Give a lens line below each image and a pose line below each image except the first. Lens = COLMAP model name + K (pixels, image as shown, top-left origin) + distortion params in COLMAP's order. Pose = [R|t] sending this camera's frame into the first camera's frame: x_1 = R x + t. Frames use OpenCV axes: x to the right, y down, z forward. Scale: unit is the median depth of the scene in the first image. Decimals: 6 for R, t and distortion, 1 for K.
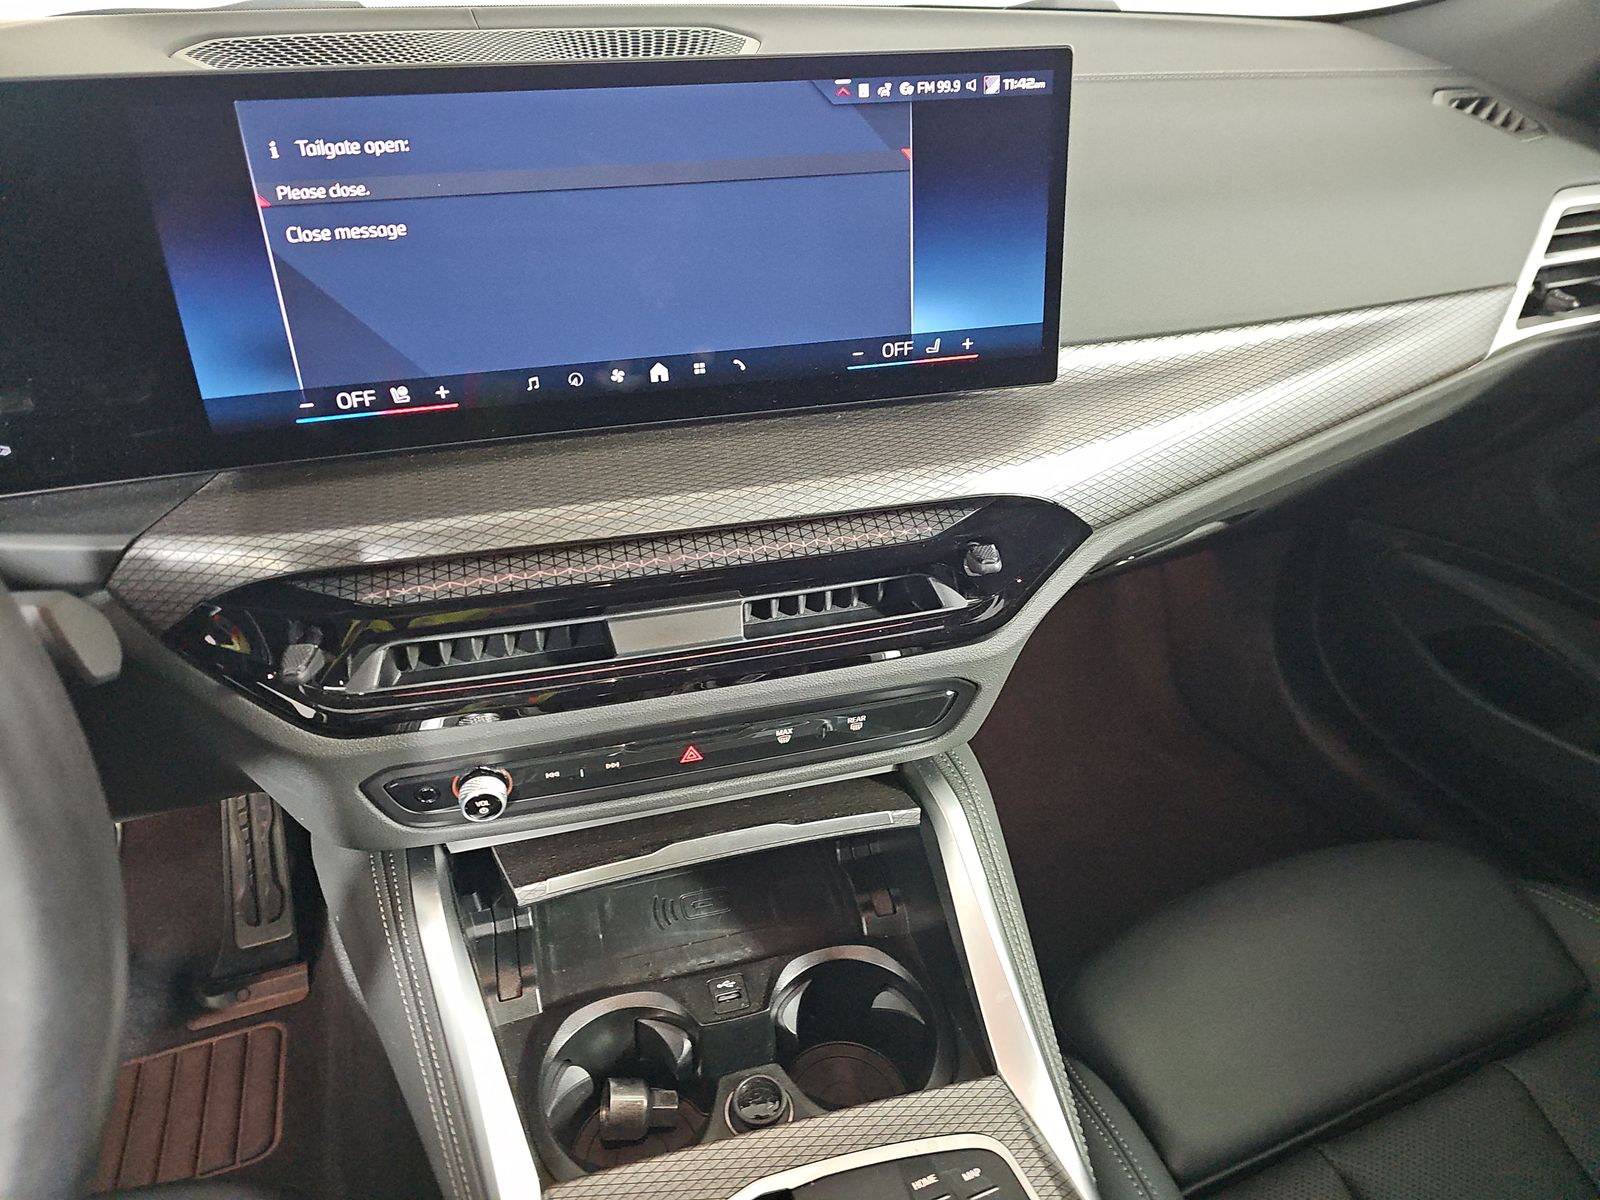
lens RADIAL K [[1038.8, 0, 800.0], [0, 1038.8, 600.0], [0, 0, 1]] dist [0.039006, -0.000864]
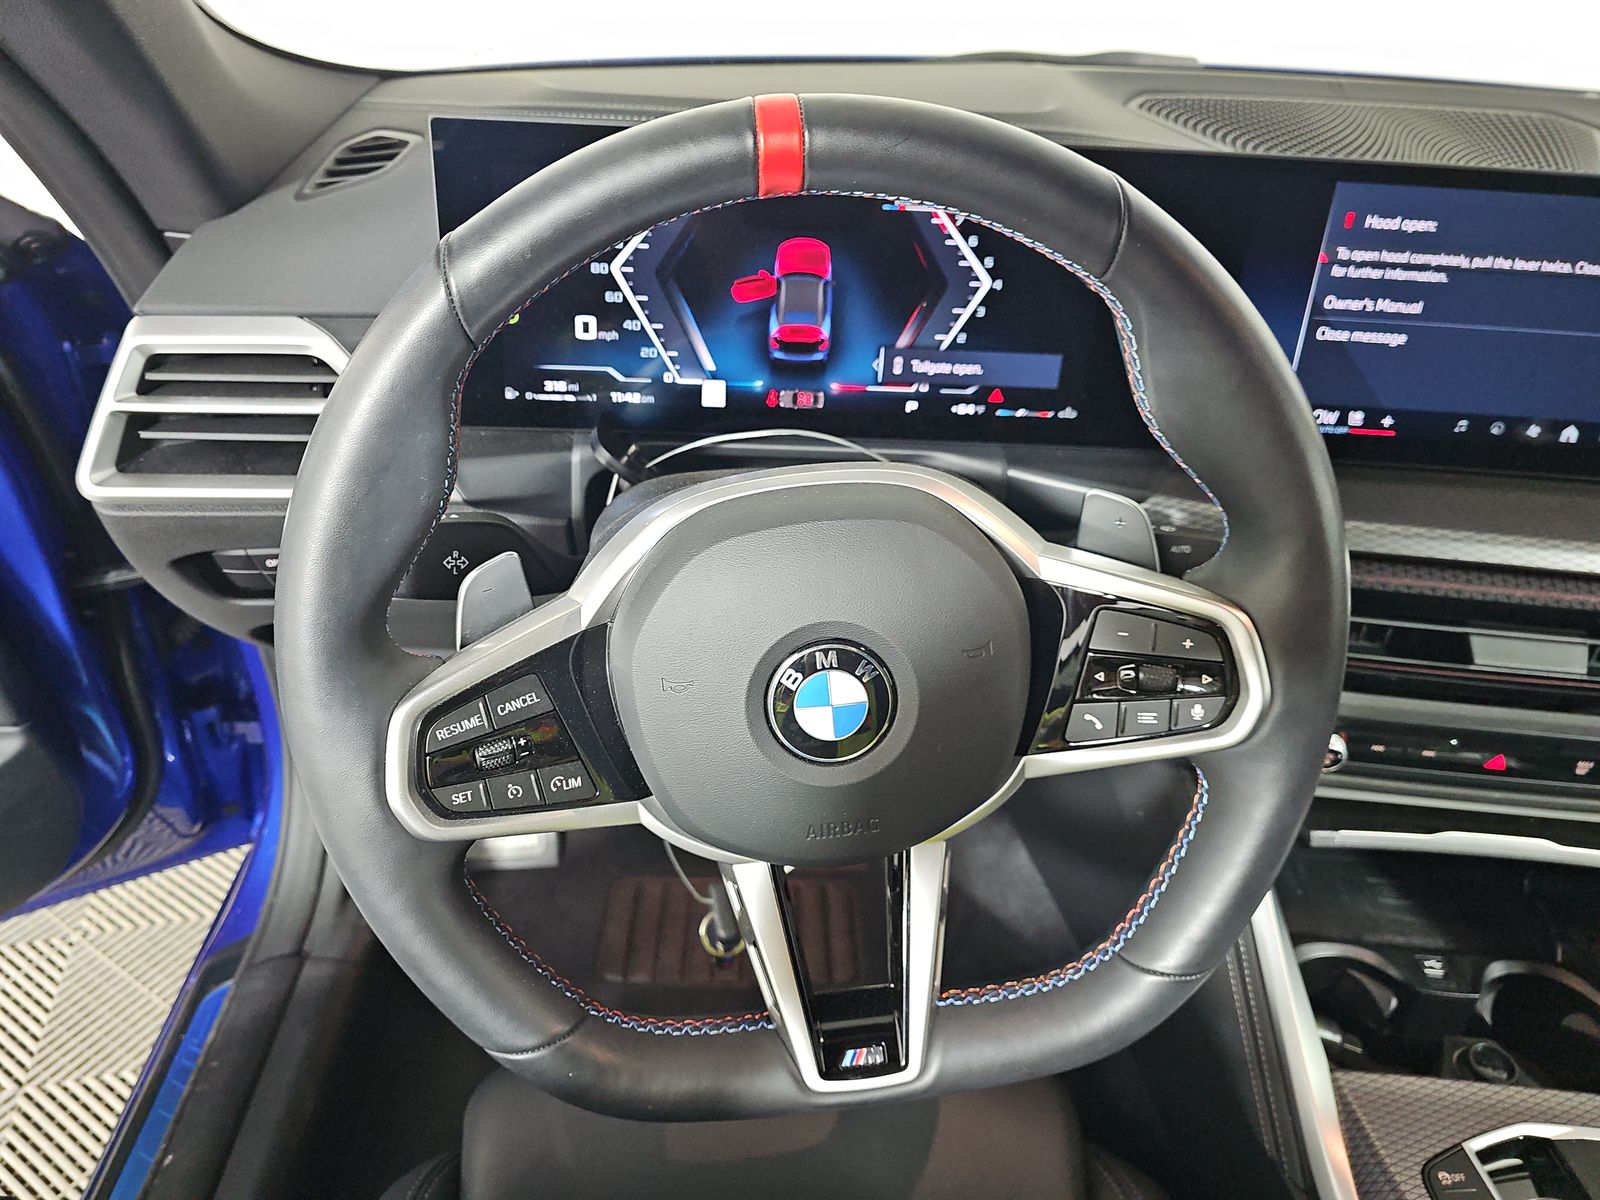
lens RADIAL K [[1066.3, 0, 800.0], [0, 1066.3, 600.0], [0, 0, 1]] dist [0.005120, -0.000204]
pose [[0.942012, 0.223102, -0.250679, -0.600436], [-0.219771, 0.974665, 0.041580, 0.098510], [0.253604, 0.015923, 0.967177, -0.358245]]
